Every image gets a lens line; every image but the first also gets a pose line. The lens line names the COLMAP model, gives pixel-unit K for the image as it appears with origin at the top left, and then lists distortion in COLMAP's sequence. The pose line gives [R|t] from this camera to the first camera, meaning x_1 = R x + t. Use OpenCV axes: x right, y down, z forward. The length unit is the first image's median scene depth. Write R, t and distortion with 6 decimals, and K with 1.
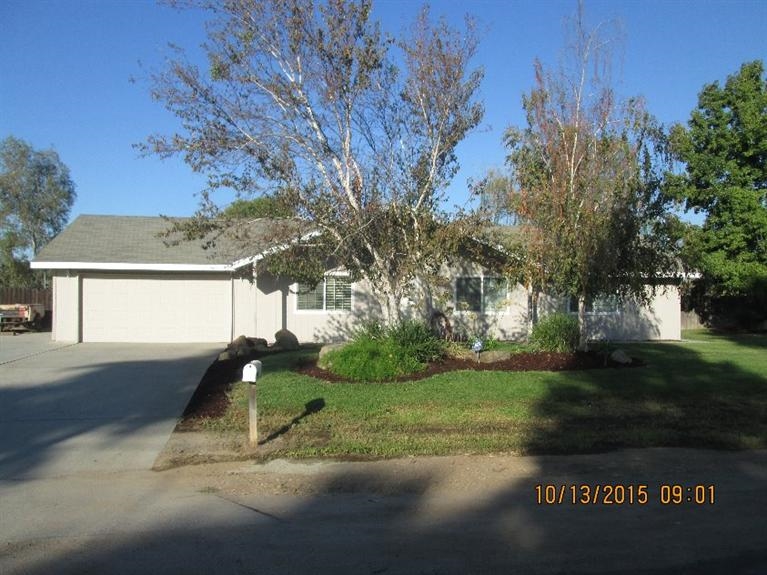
lens RADIAL K [[634.2, 0, 382.2], [0, 634.2, 287.3], [0, 0, 1]] dist [0.020055, 0.006123]
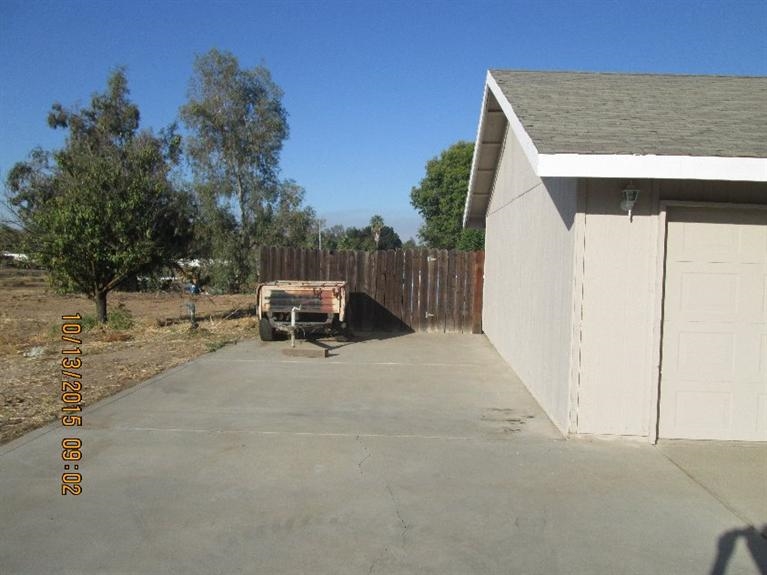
lens RADIAL K [[634.2, 0, 383.8], [0, 634.2, 287.8], [0, 0, 1]] dist [0.020055, 0.006123]
pose [[0.978349, 0.037097, -0.203612, -0.383491], [-0.026275, 0.998108, 0.055597, 0.002967], [0.205289, -0.049043, 0.977472, 0.501752]]
